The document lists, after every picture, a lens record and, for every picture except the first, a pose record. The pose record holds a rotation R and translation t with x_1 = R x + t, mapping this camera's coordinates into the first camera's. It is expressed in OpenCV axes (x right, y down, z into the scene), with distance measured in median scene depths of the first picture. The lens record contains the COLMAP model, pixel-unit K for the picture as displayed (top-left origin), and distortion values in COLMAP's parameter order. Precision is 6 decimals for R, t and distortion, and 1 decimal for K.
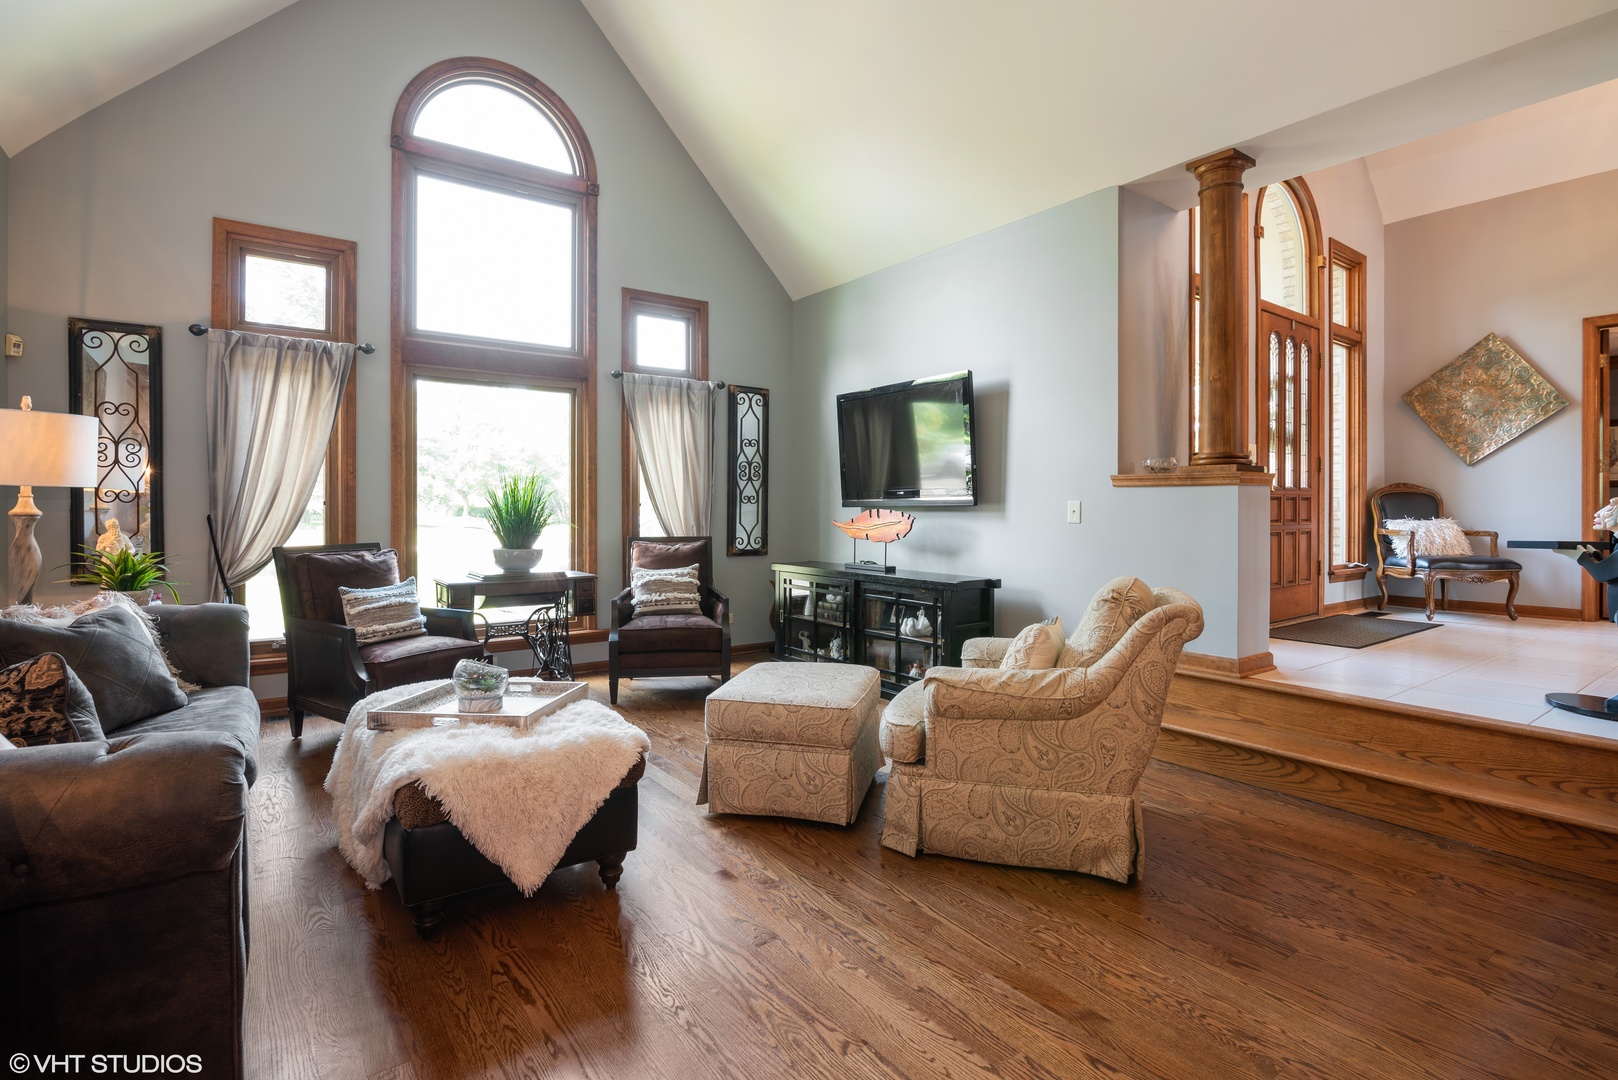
lens RADIAL K [[778.0, 0, 792.2], [0, 778.0, 508.6], [0, 0, 1]] dist [-0.013253, 0.000843]
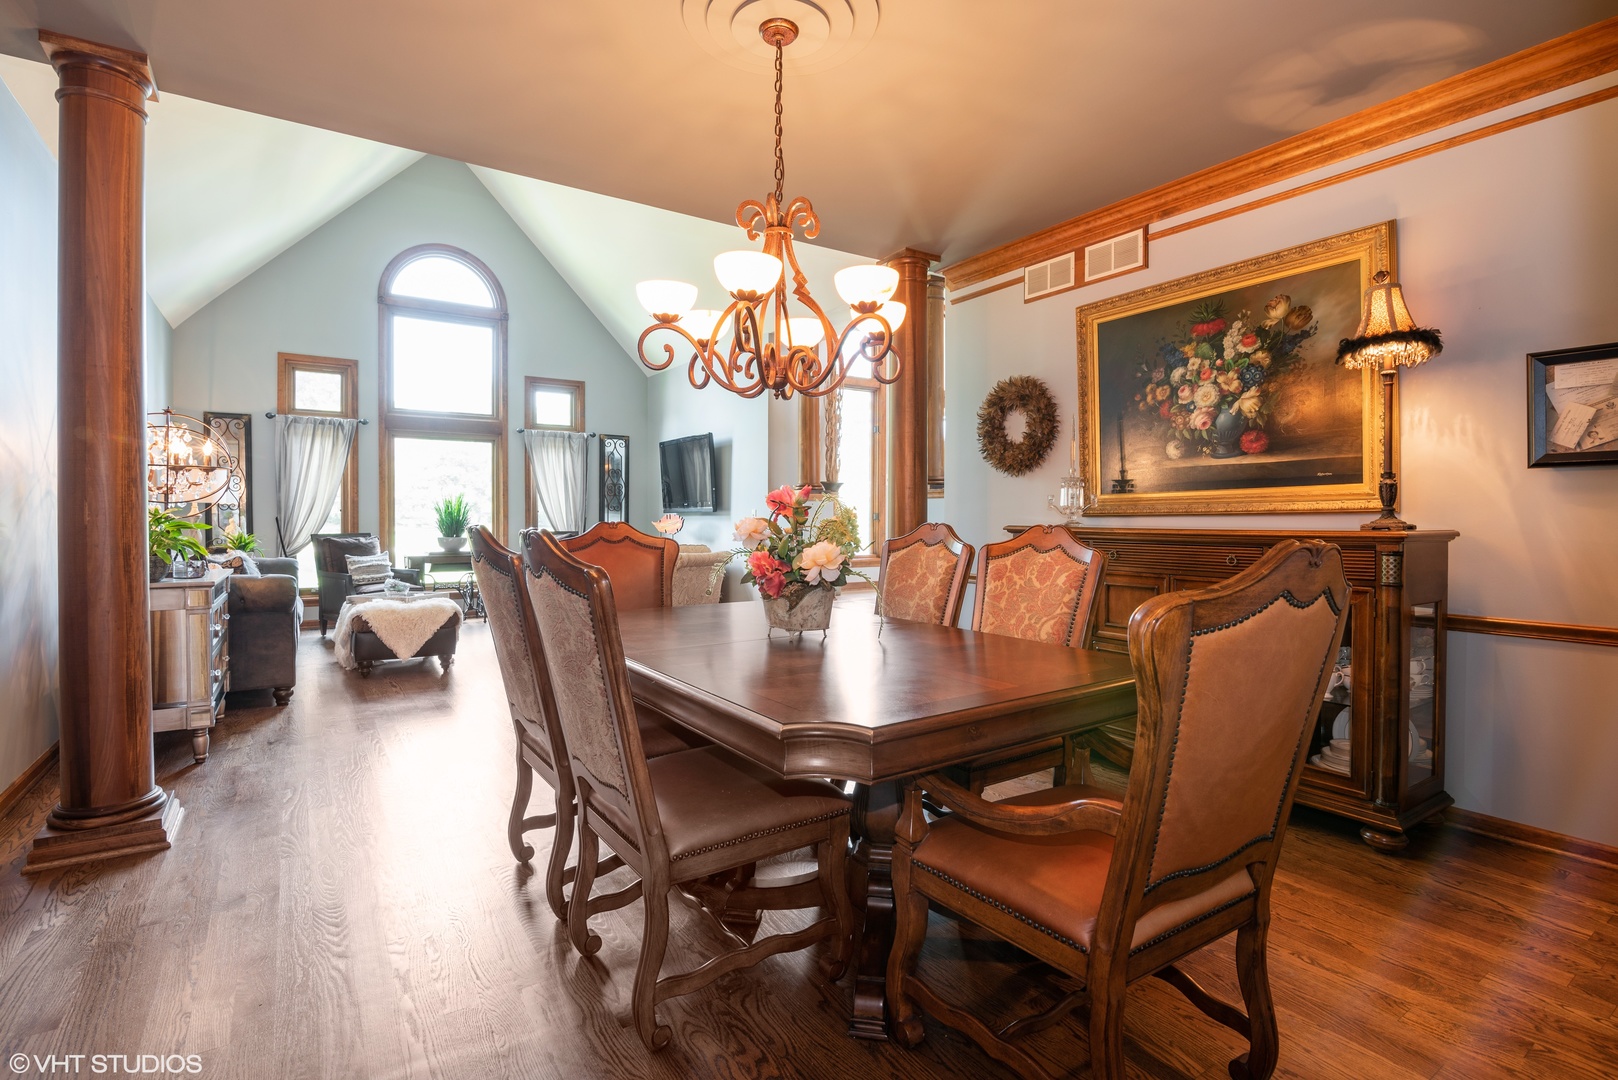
lens RADIAL K [[778.0, 0, 808.2], [0, 778.0, 524.1], [0, 0, 1]] dist [-0.013253, 0.000843]
pose [[0.999504, 0.002417, -0.031415, 0.498385], [-0.002017, 0.999916, 0.012772, 0.000212], [0.031443, -0.012702, 0.999425, -0.704036]]
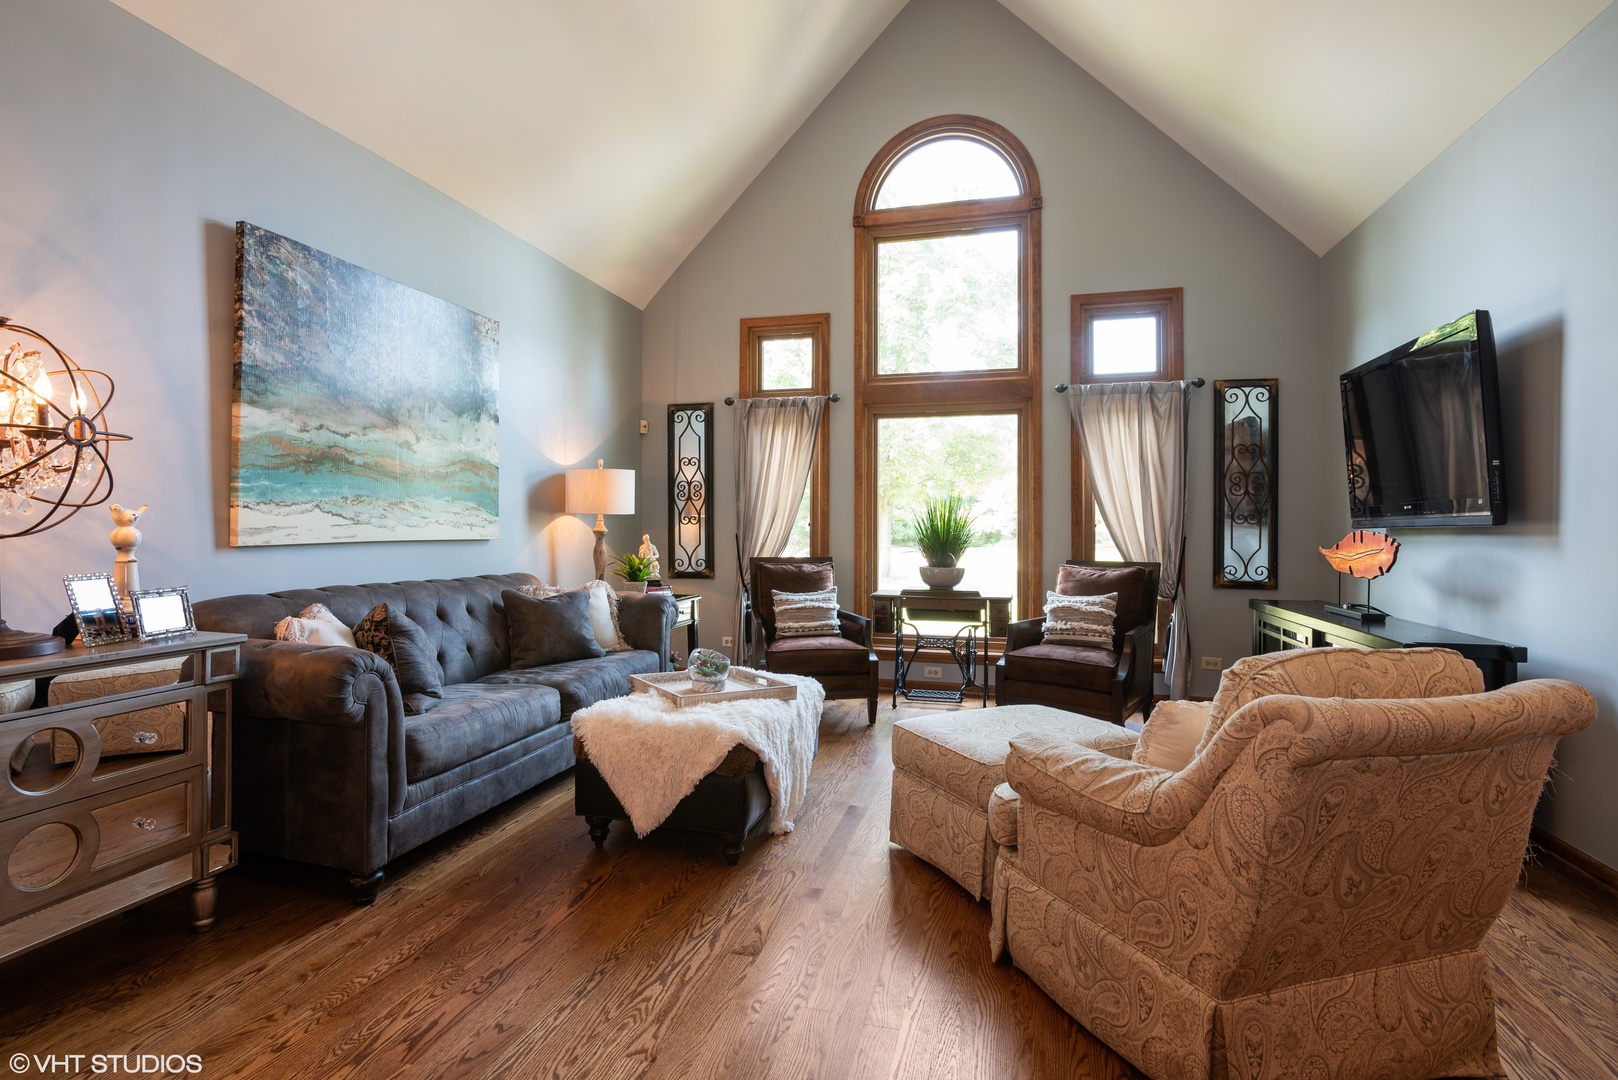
lens RADIAL K [[778.0, 0, 804.2], [0, 778.0, 517.3], [0, 0, 1]] dist [-0.013253, 0.000843]
pose [[0.631164, -0.009946, -0.775585, 0.364647], [-0.003744, 0.999867, -0.015869, 0.001437], [0.775640, 0.012919, 0.631043, 0.186638]]
